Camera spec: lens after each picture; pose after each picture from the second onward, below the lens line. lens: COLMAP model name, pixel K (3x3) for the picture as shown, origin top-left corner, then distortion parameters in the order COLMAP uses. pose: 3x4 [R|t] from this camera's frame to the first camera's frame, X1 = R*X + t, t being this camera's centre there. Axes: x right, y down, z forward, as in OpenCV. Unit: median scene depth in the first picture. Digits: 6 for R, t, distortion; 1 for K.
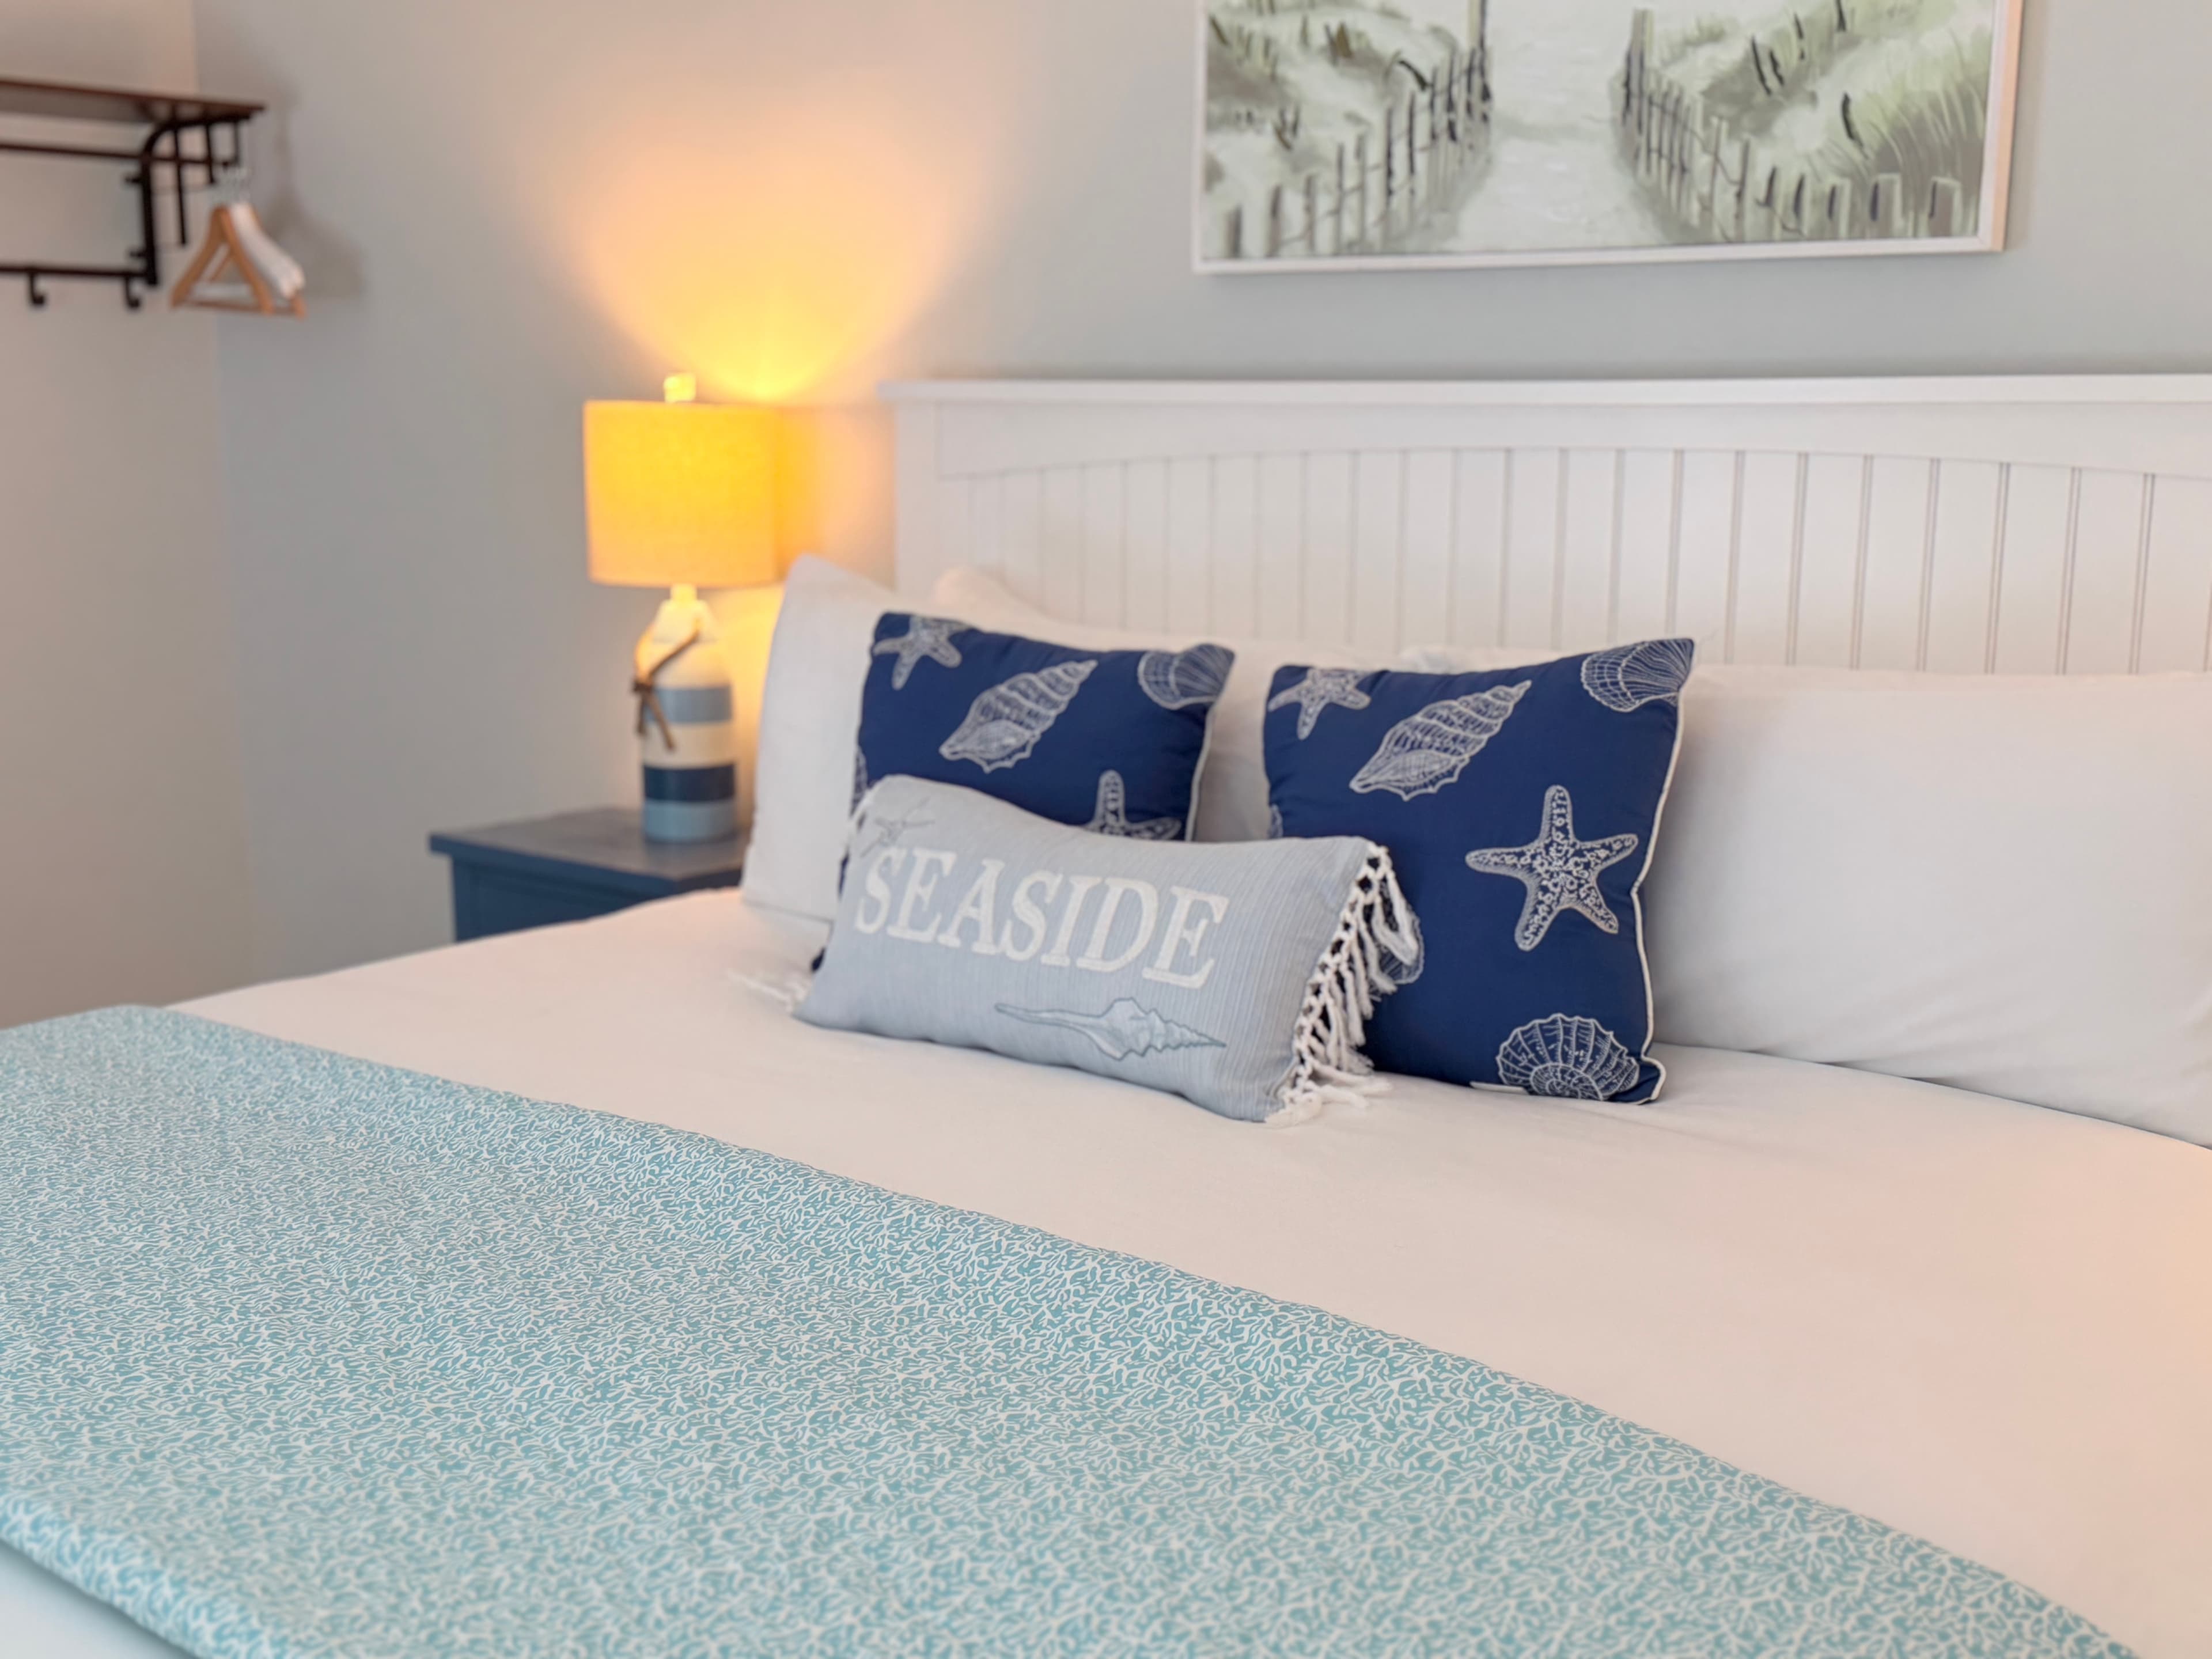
lens RADIAL K [[2578.4, 0, 1105.5], [0, 2578.4, 833.3], [0, 0, 1]] dist [-0.018285, 0.000000]
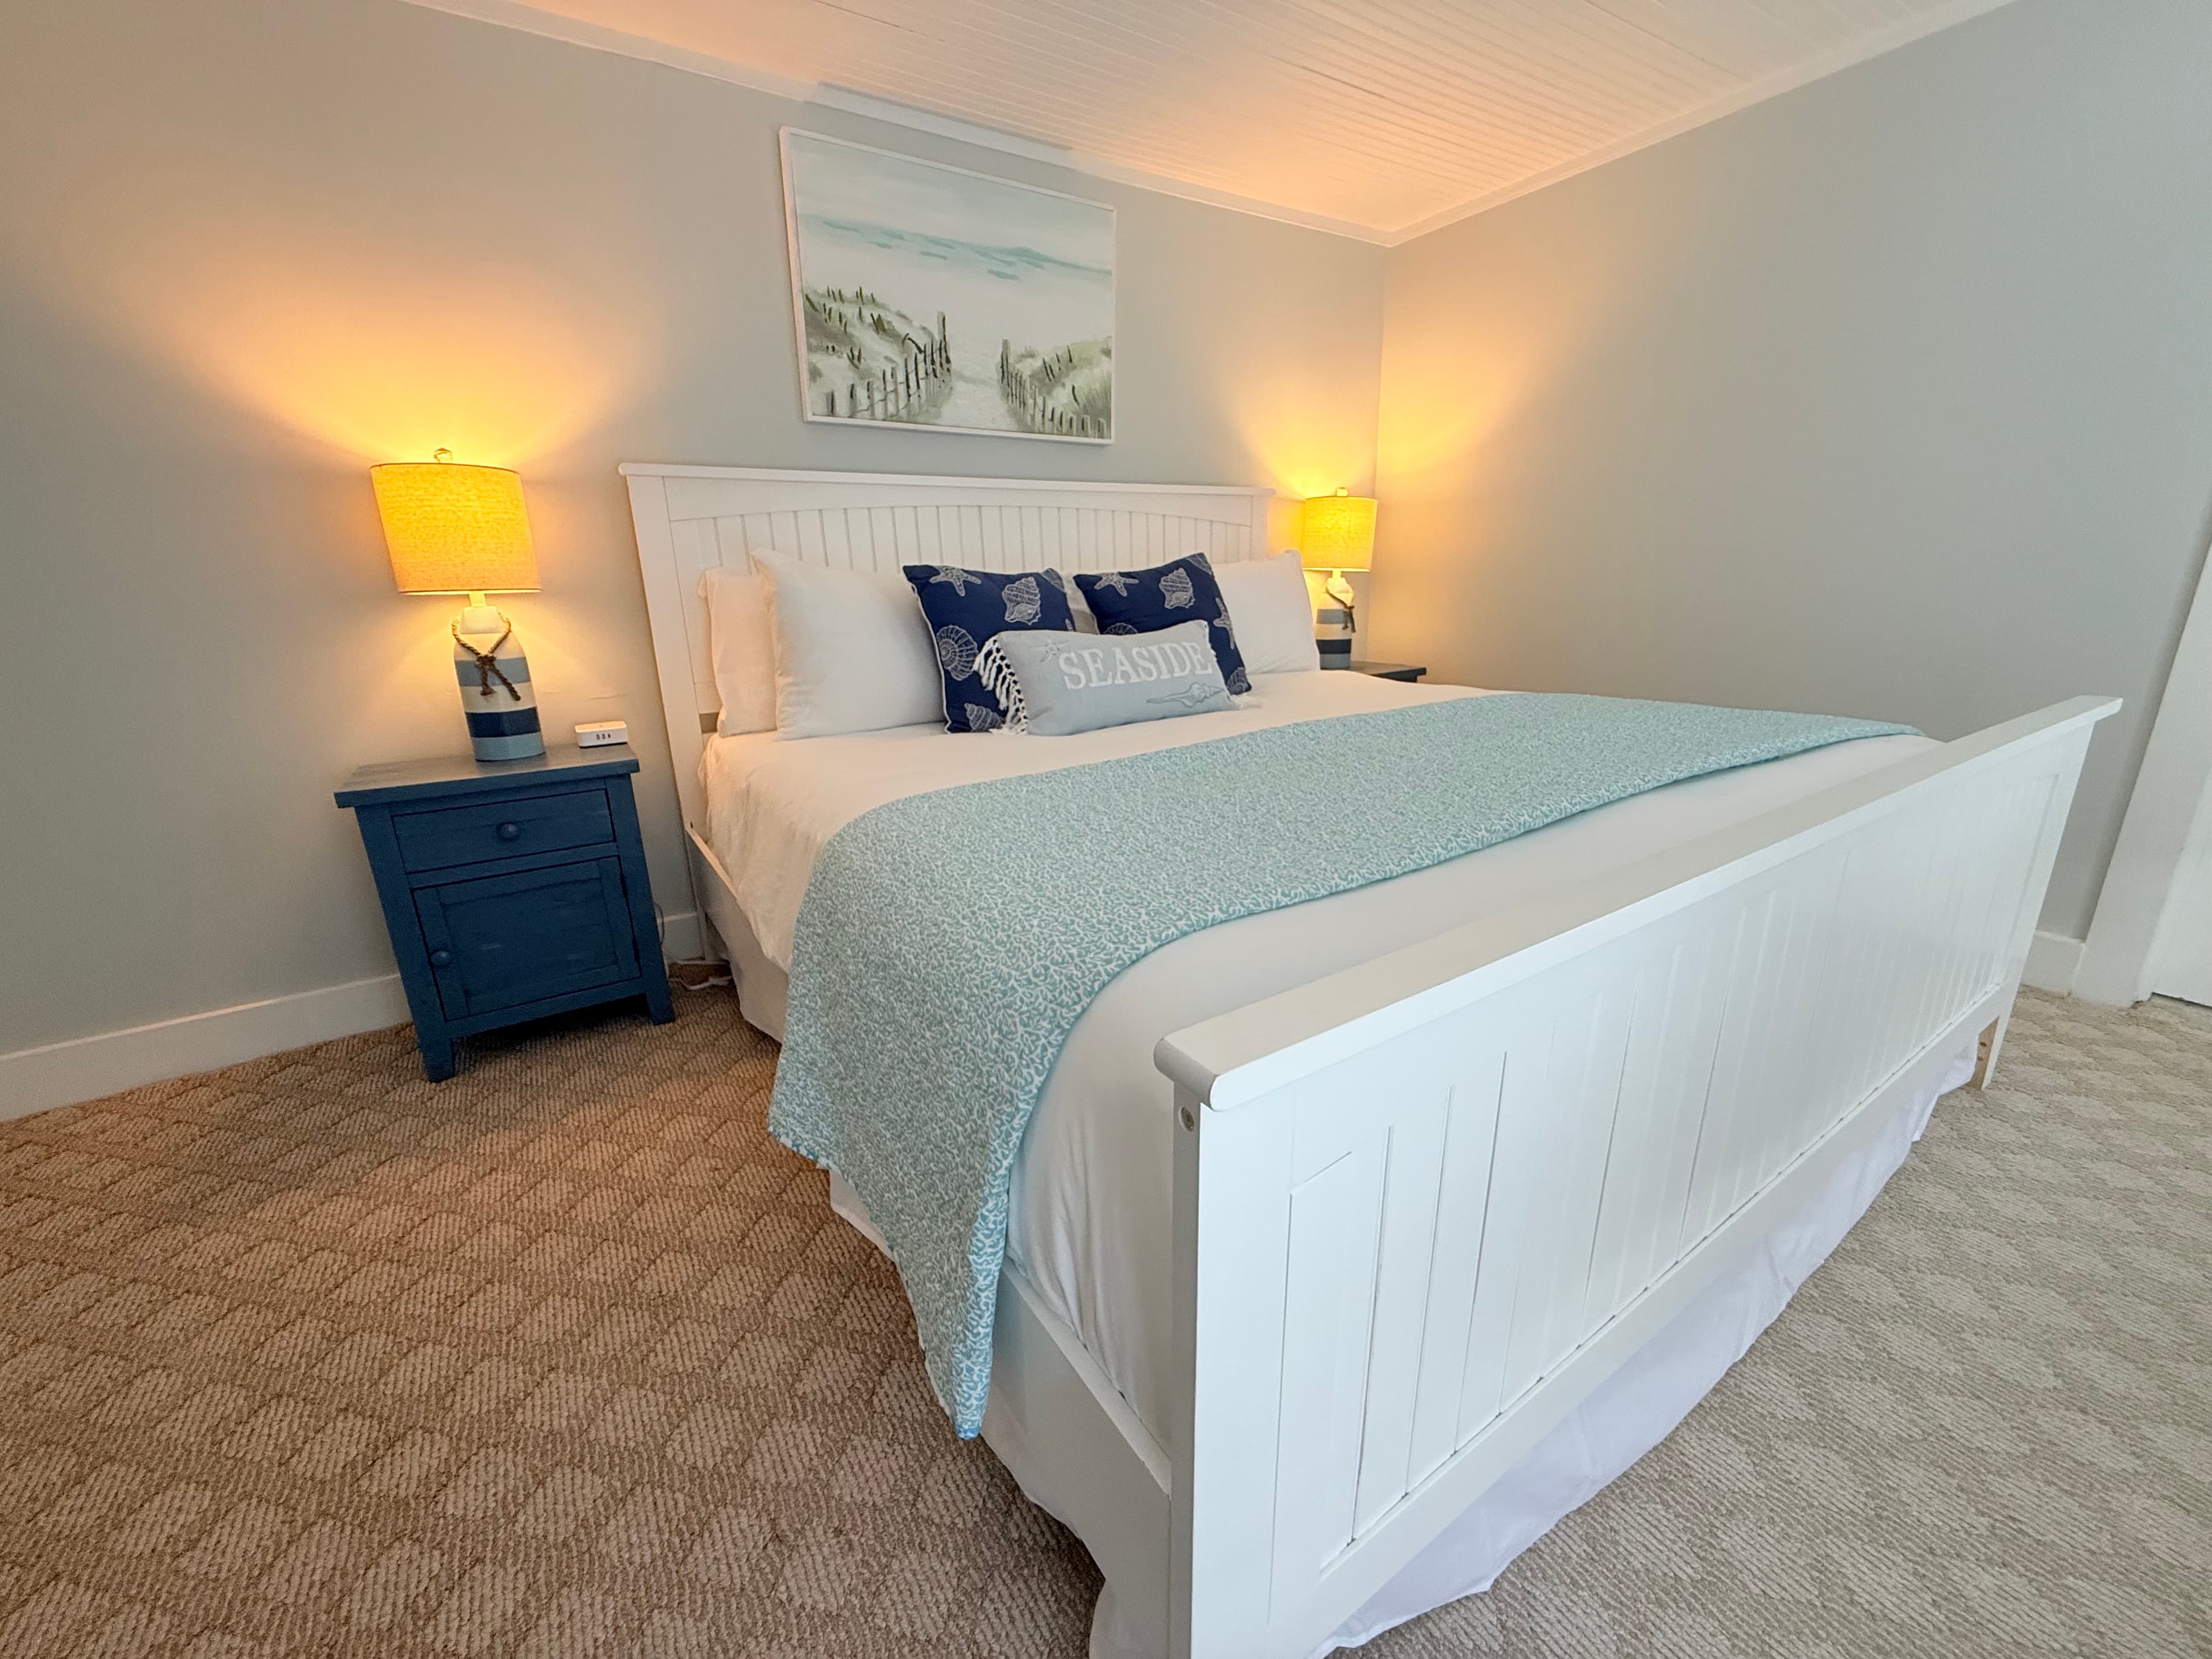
lens RADIAL K [[875.3, 0, 1102.8], [0, 875.3, 825.0], [0, 0, 1]] dist [-0.019560, 0.000032]
pose [[0.292374, -0.274359, 0.916103, -0.710919], [0.179573, 0.956672, 0.229199, -0.017840], [-0.939293, 0.097495, 0.328973, 0.612369]]
